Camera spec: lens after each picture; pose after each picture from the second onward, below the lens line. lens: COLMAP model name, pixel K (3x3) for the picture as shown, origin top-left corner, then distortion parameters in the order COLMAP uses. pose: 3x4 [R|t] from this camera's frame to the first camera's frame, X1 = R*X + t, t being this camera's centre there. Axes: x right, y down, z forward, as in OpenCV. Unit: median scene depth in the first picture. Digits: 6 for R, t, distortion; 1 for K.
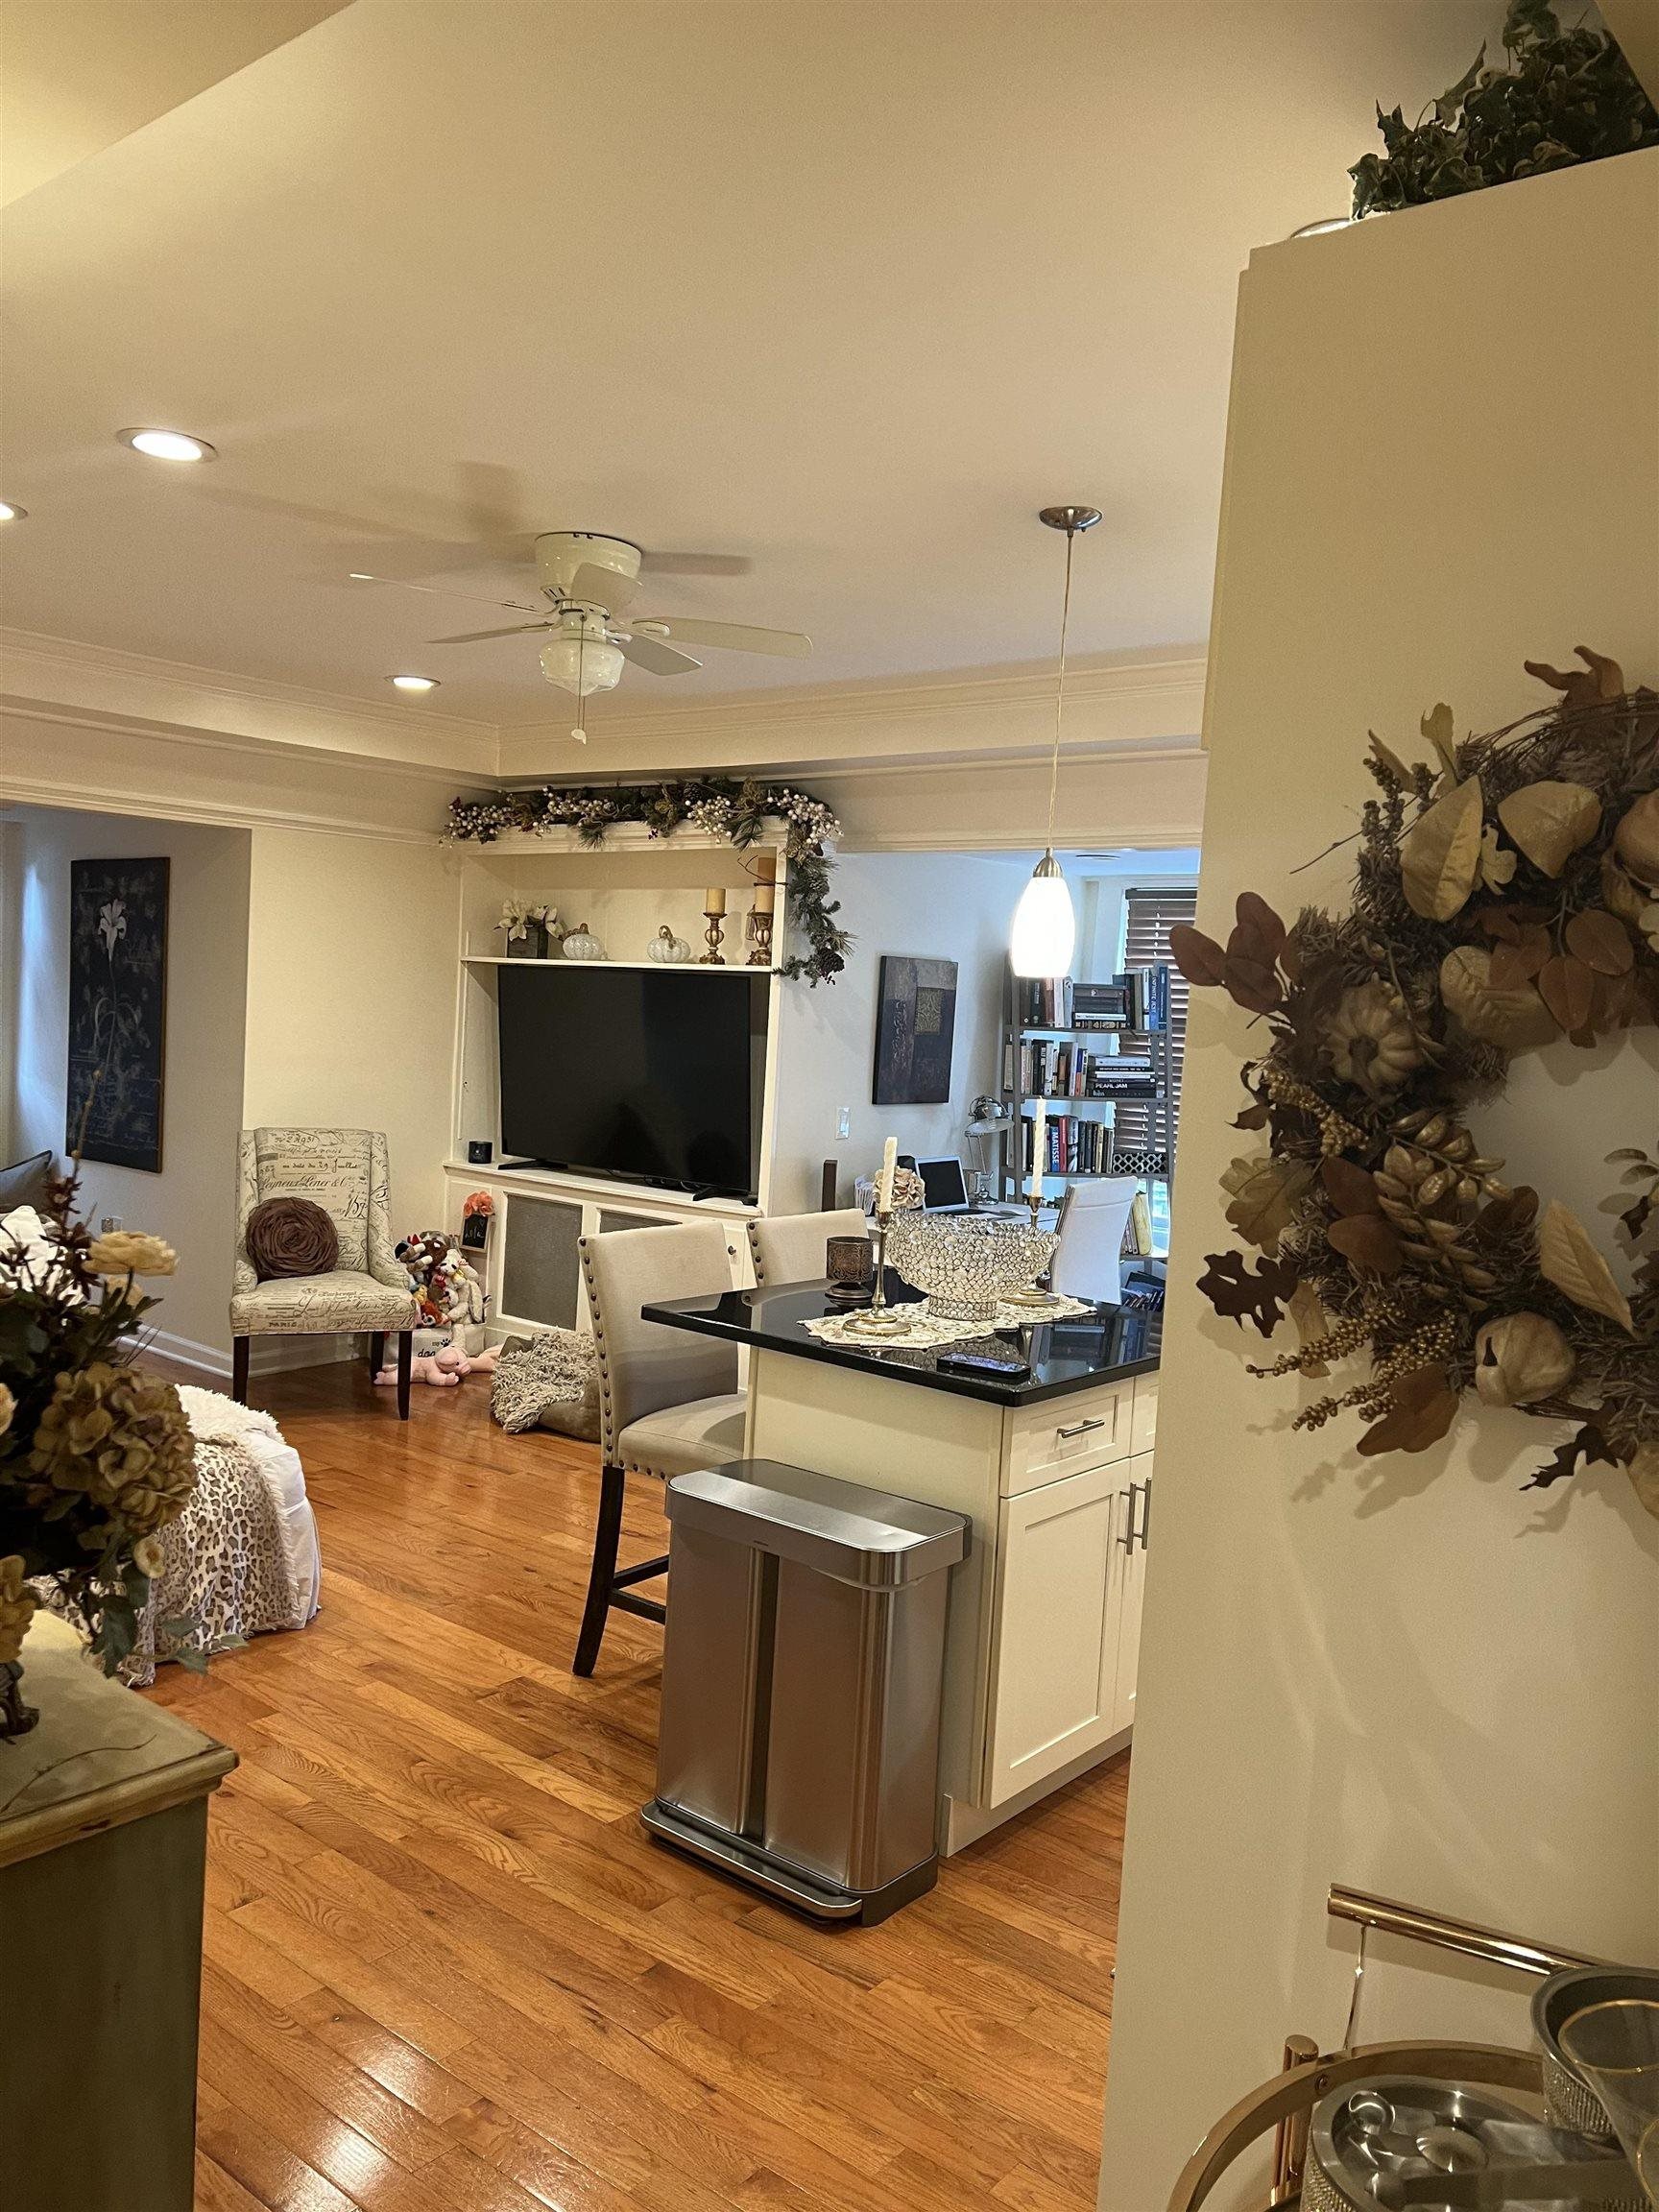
lens RADIAL K [[1660.3, 0, 815.0], [0, 1660.3, 1120.7], [0, 0, 1]] dist [0.058426, -0.067306]
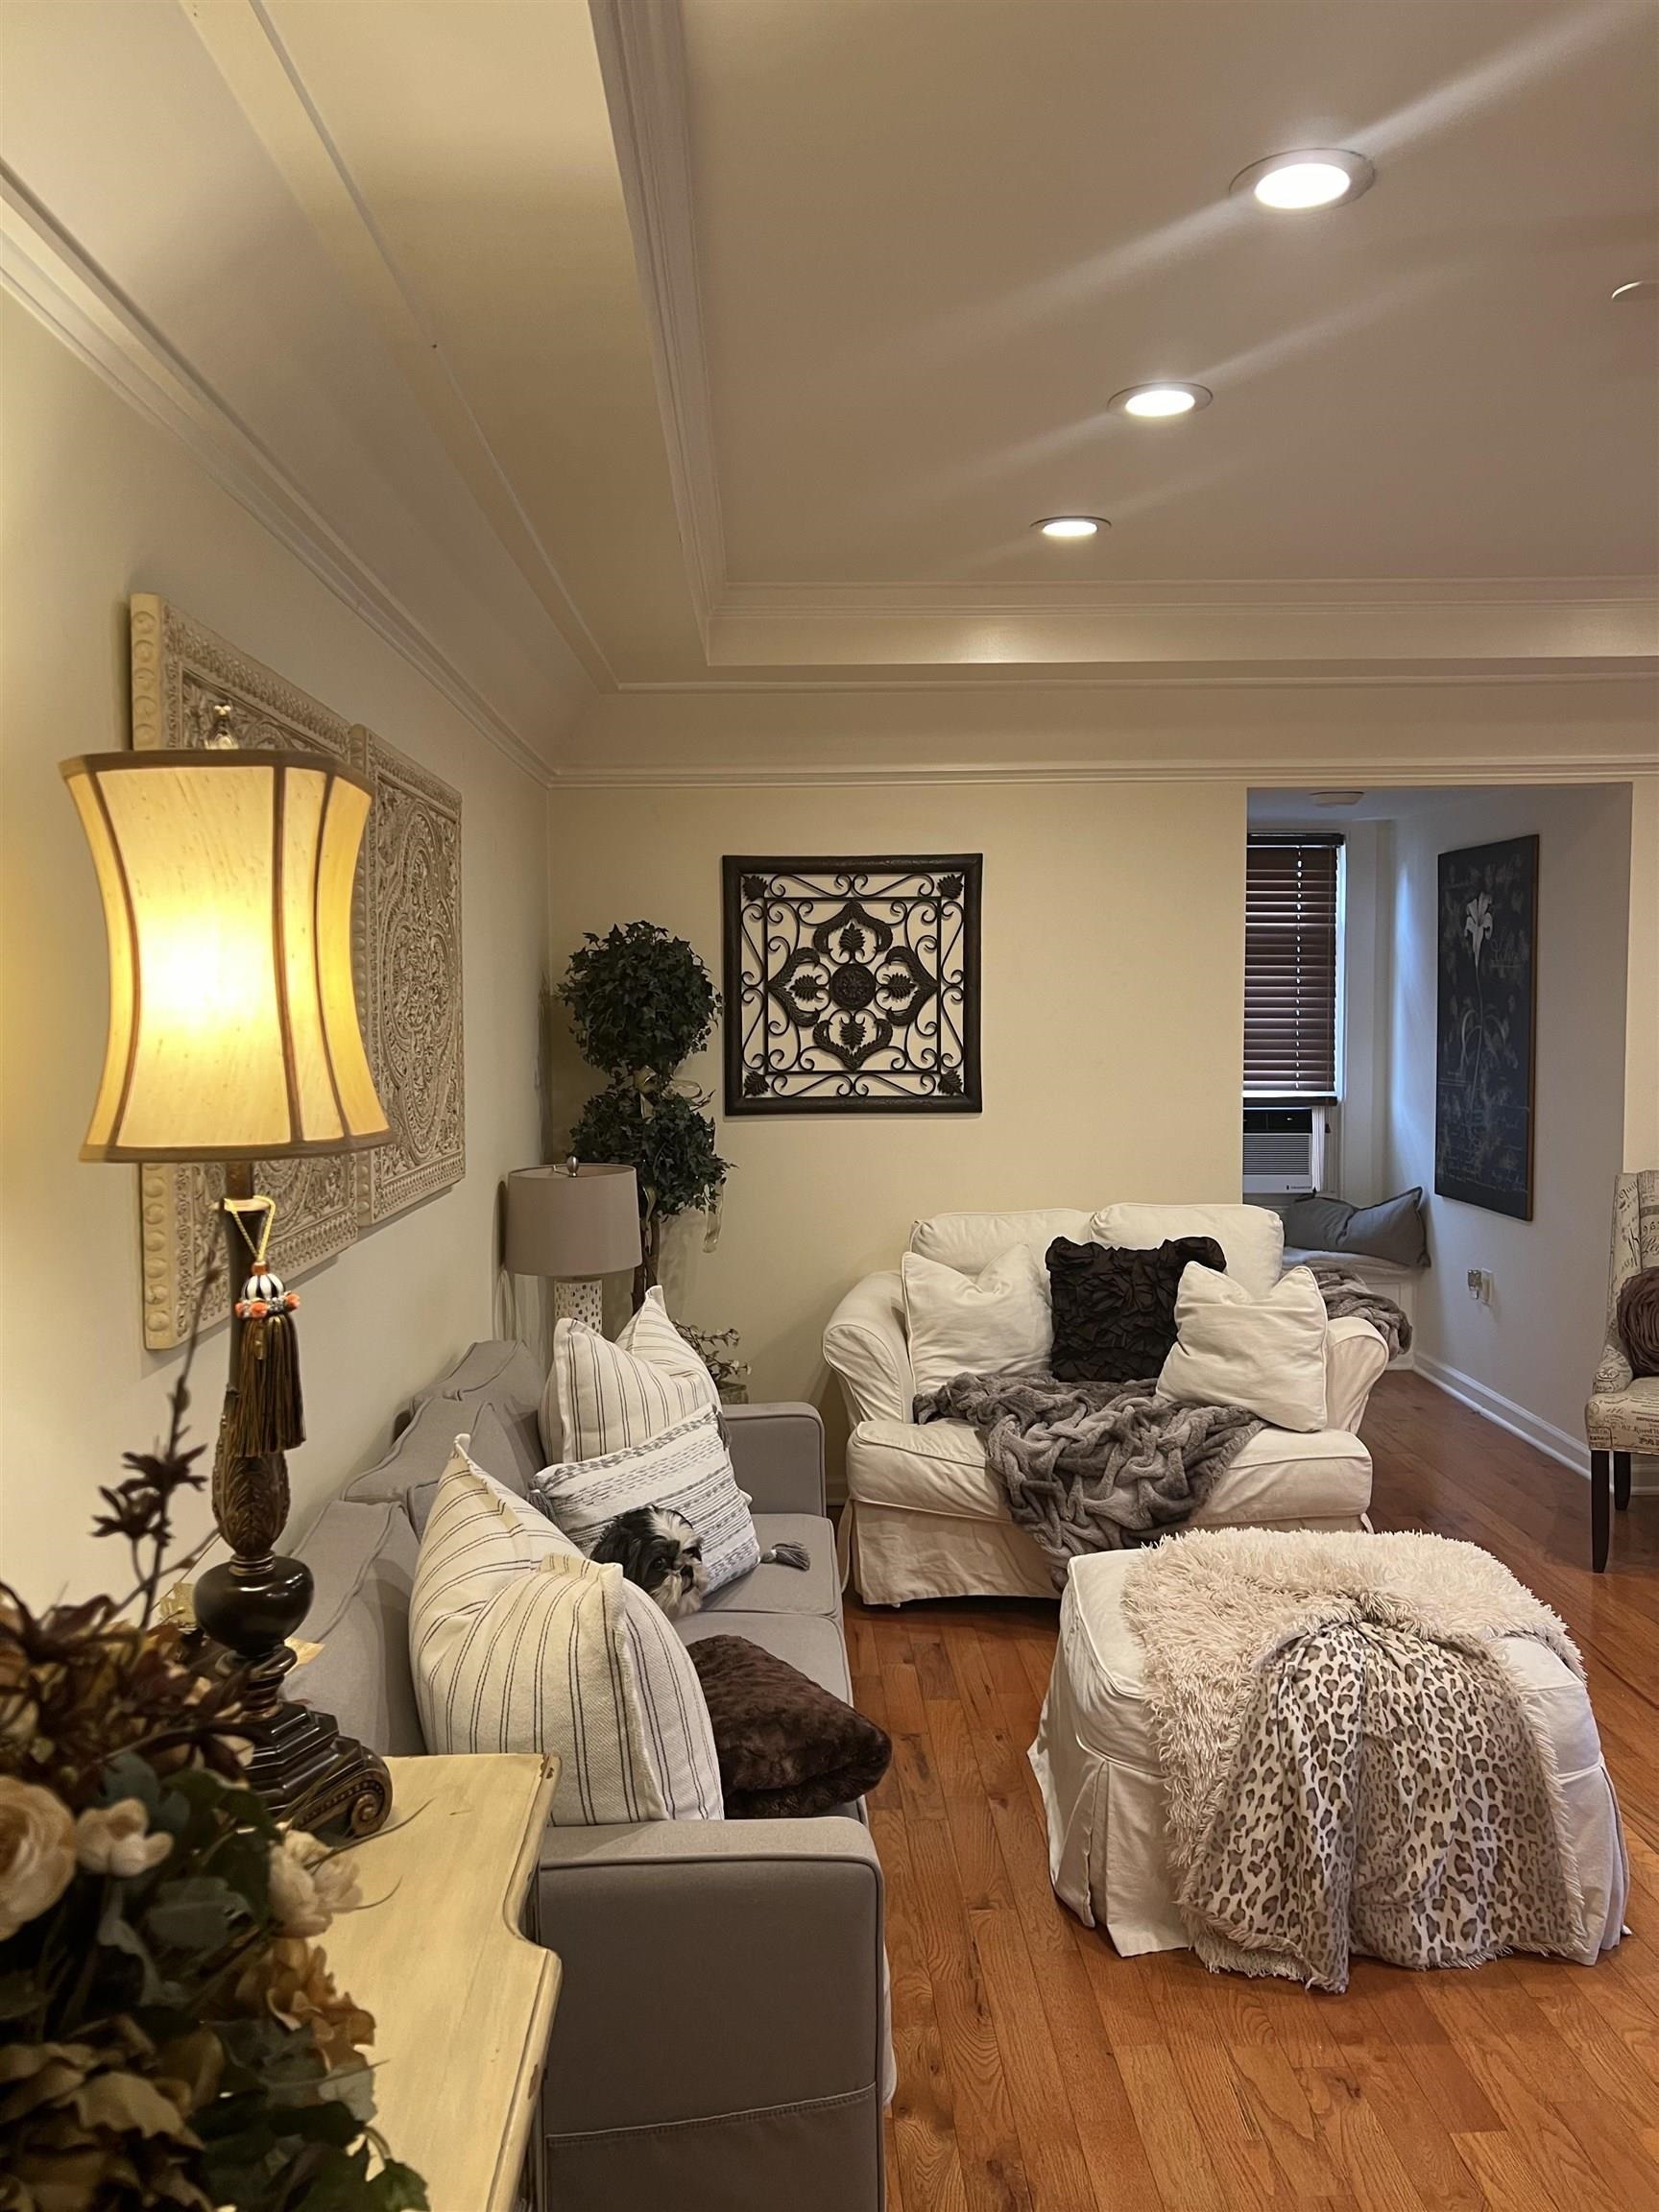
lens RADIAL K [[1660.3, 0, 810.6], [0, 1660.3, 1091.6], [0, 0, 1]] dist [0.058426, -0.067306]
pose [[0.660140, -0.012680, -0.751036, -0.007864], [-0.007543, 0.999695, -0.023508, -0.011039], [0.751105, 0.021184, 0.659843, 0.212350]]
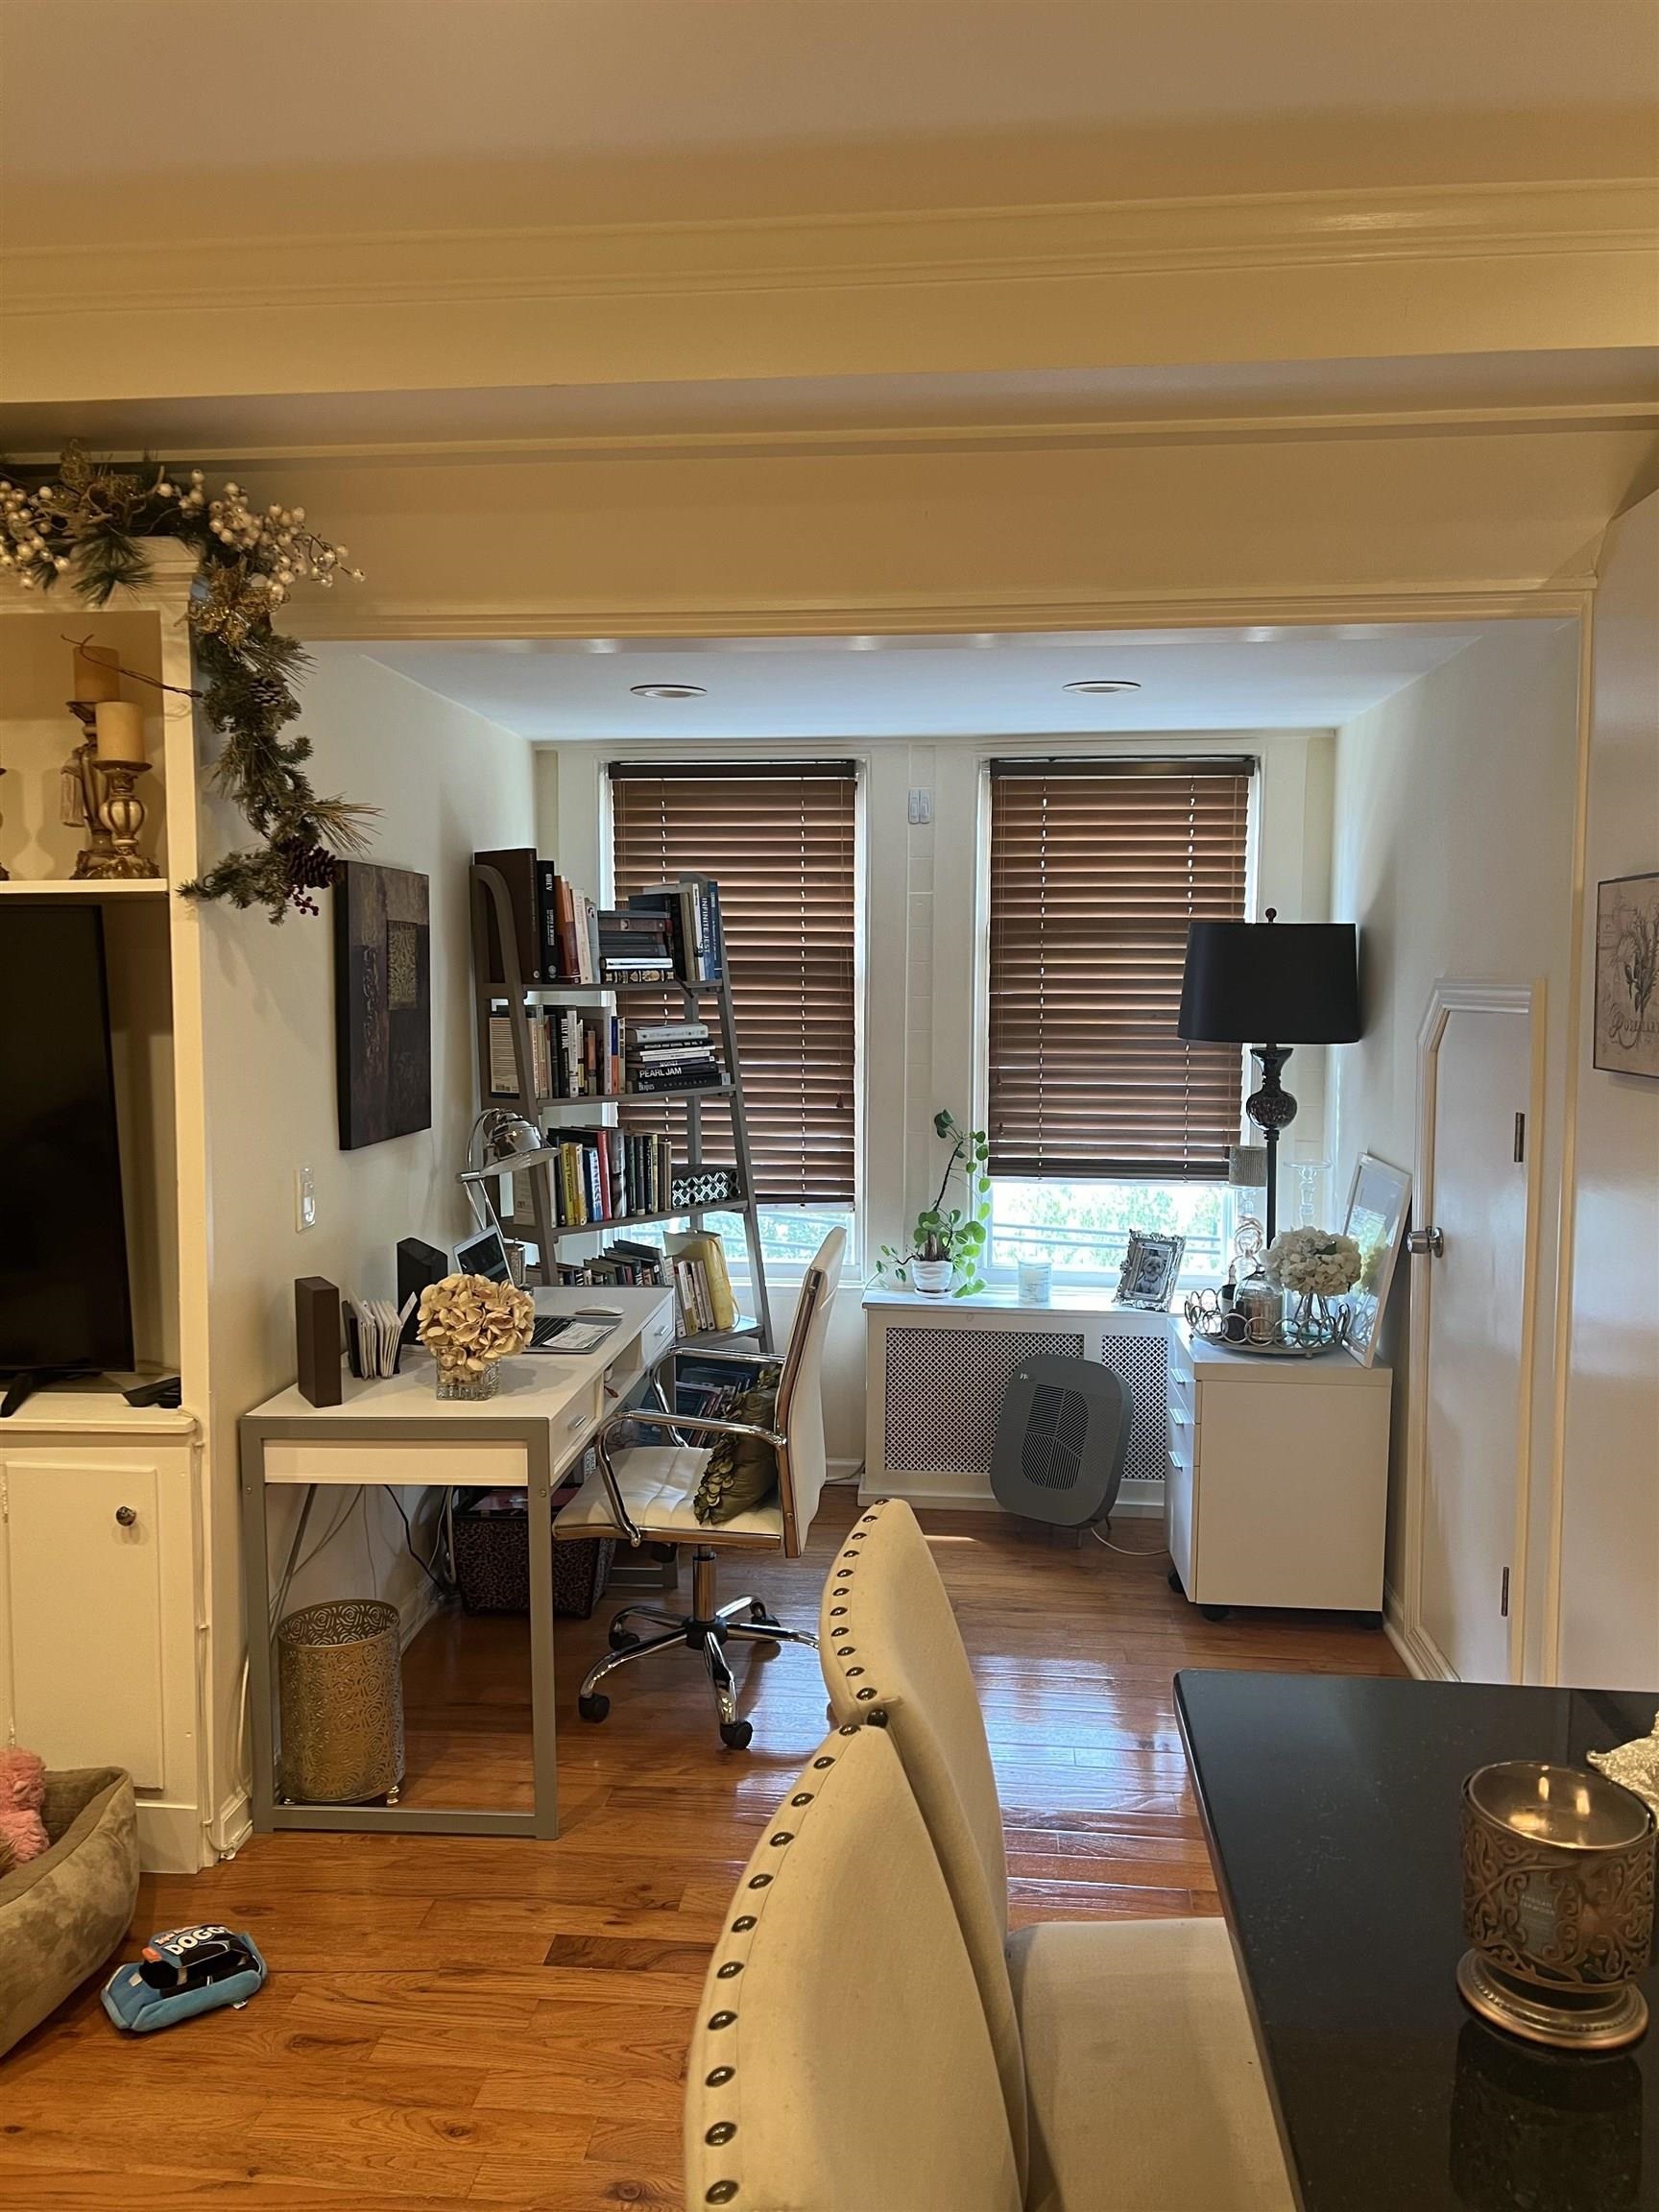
lens RADIAL K [[1660.3, 0, 823.6], [0, 1660.3, 1092.1], [0, 0, 1]] dist [0.058426, -0.067306]
pose [[0.833999, -0.090650, 0.544269, -0.122503], [0.084645, 0.995755, 0.036143, -0.034137], [-0.545235, 0.015926, 0.838132, 0.488270]]
